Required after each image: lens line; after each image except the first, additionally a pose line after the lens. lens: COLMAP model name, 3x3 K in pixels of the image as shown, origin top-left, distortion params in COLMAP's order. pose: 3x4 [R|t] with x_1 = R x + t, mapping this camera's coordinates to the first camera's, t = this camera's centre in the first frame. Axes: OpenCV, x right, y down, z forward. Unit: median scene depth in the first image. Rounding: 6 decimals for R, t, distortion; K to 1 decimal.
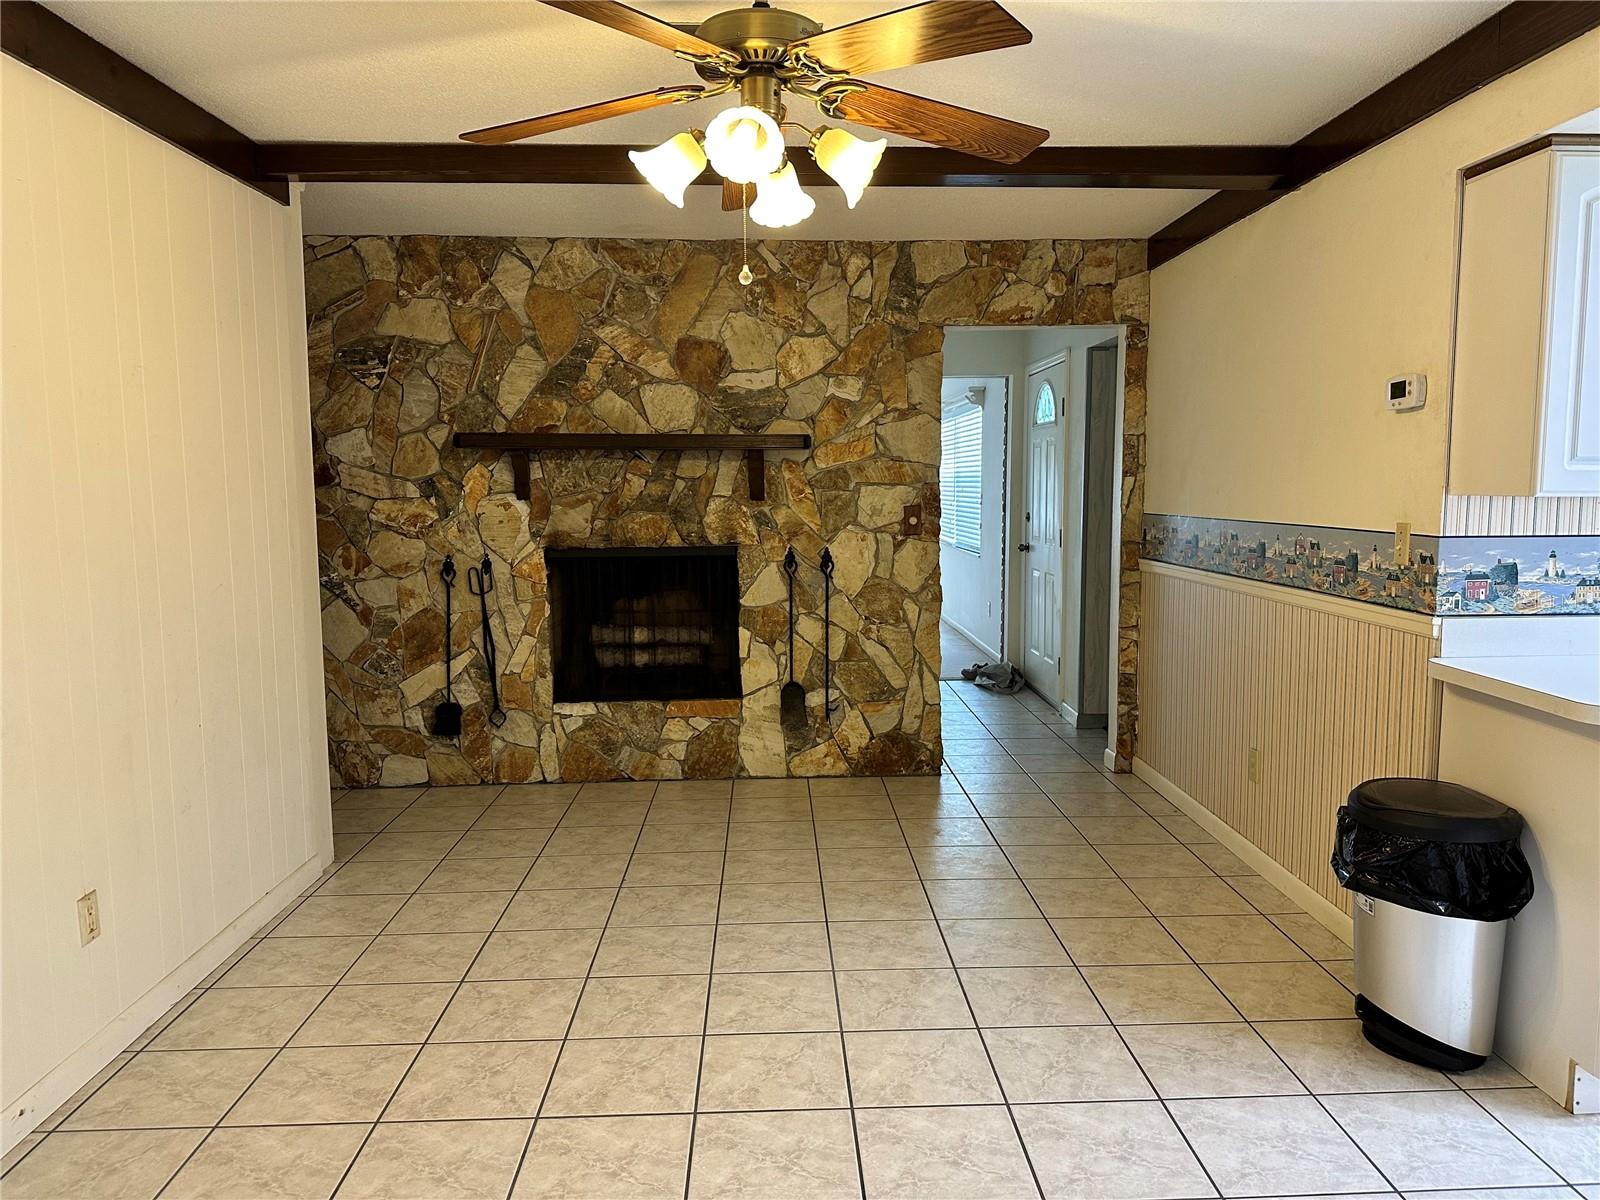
lens RADIAL K [[1116.8, 0, 826.1], [0, 1116.8, 593.9], [0, 0, 1]] dist [0.080532, -0.106405]
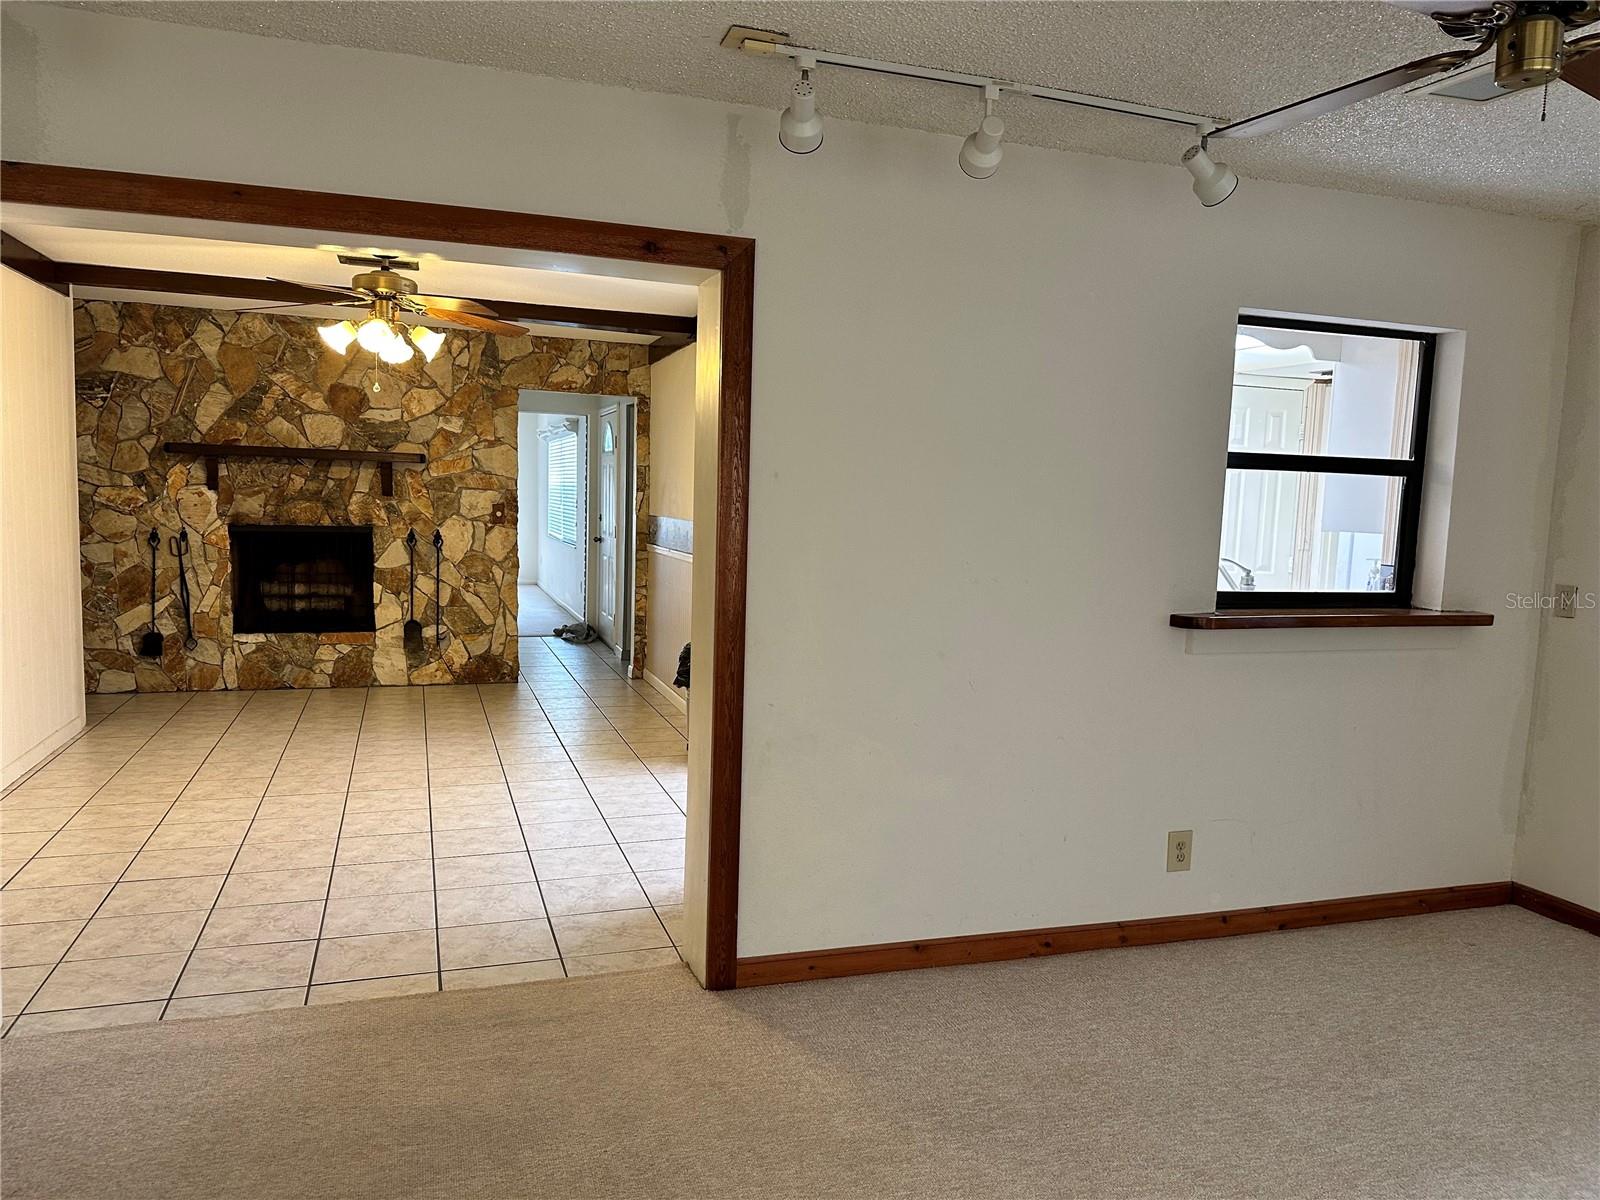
lens RADIAL K [[1116.8, 0, 797.7], [0, 1116.8, 608.5], [0, 0, 1]] dist [0.080532, -0.106405]
pose [[0.961458, 0.008138, 0.274830, 0.051126], [-0.008863, 0.999960, 0.001398, 0.058027], [-0.274808, -0.003781, 0.961492, -0.590713]]
